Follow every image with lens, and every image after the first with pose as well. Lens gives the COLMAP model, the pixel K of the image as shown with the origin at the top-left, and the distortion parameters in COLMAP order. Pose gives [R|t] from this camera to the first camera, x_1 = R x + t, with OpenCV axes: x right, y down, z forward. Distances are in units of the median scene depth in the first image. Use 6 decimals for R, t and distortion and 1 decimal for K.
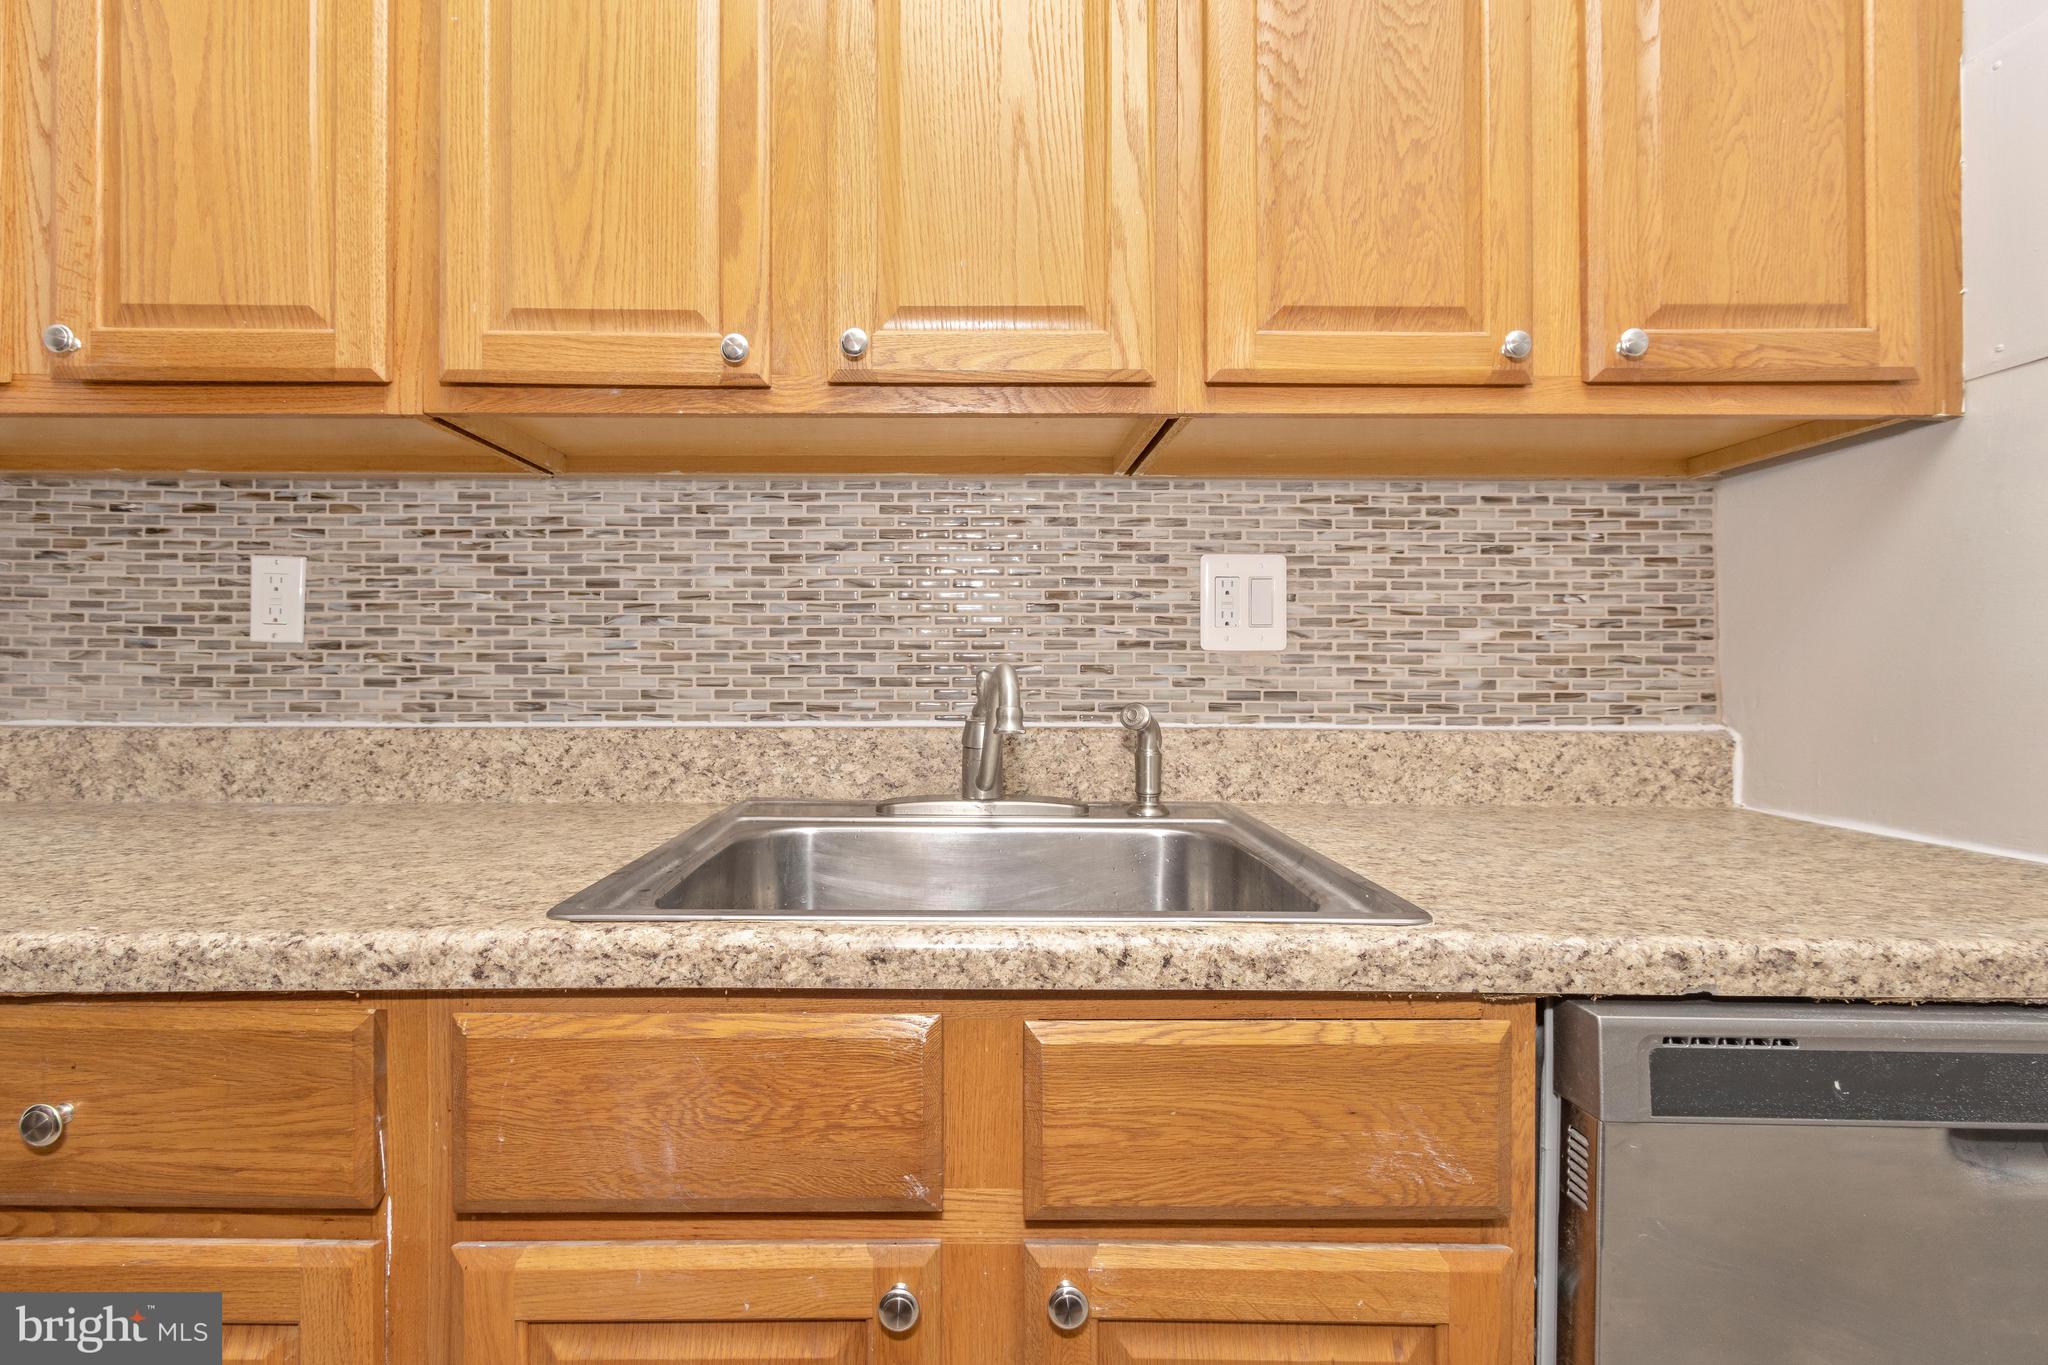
lens RADIAL K [[941.2, 0, 1023.3], [0, 941.2, 678.9], [0, 0, 1]] dist [0.003019, -0.002133]
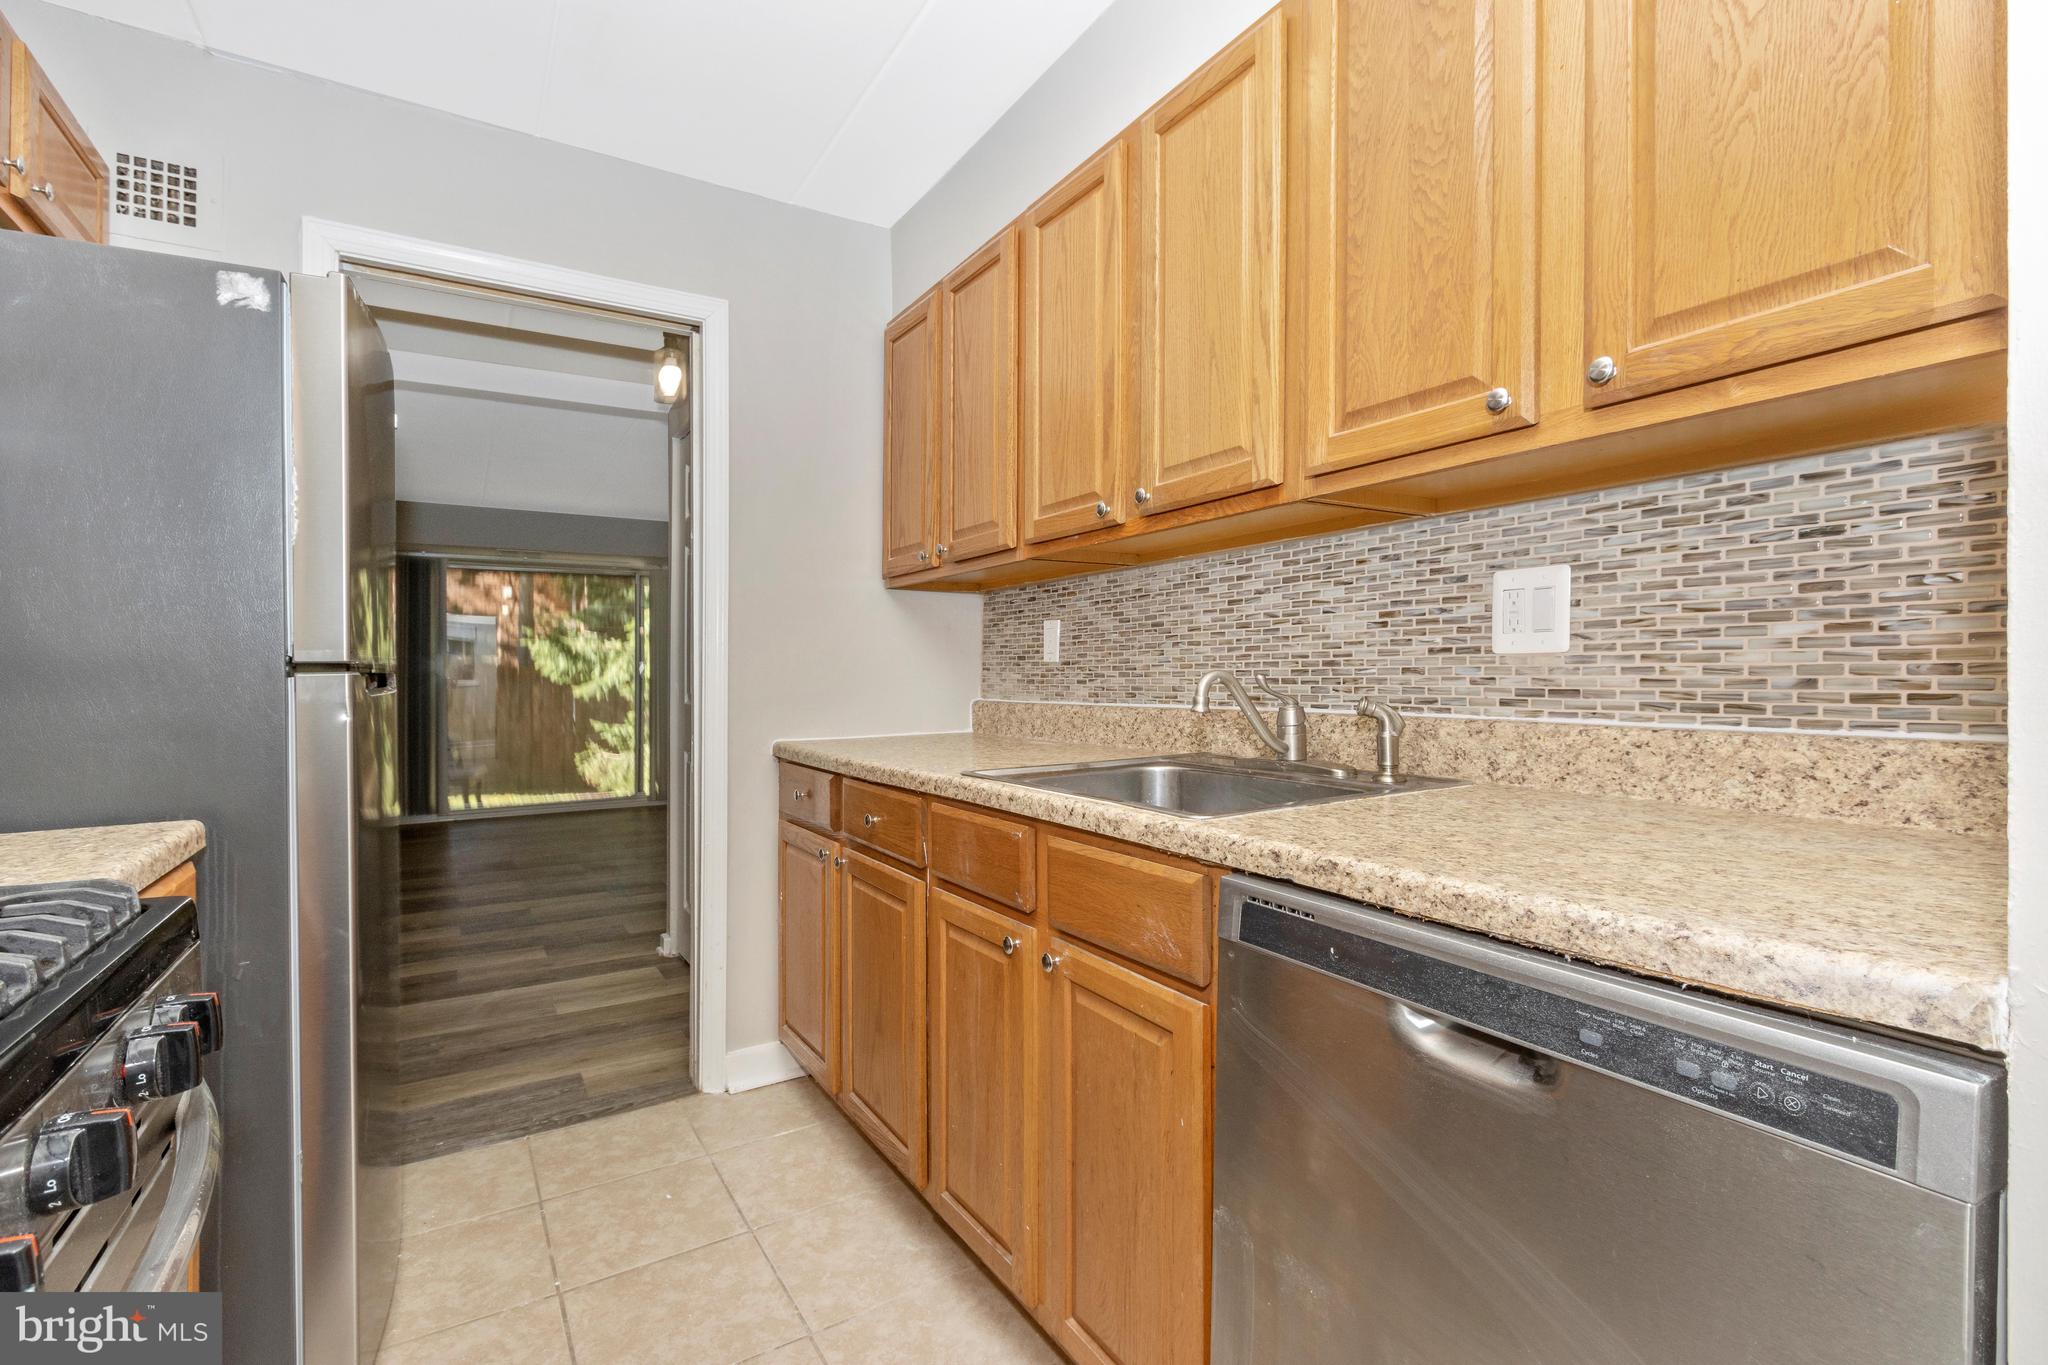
lens RADIAL K [[941.2, 0, 1042.3], [0, 941.2, 675.1], [0, 0, 1]] dist [0.003019, -0.002133]
pose [[0.532682, -0.006646, -0.846289, 0.911192], [0.007989, 0.999964, -0.002825, -0.005293], [0.846278, -0.005257, 0.532716, -0.097720]]
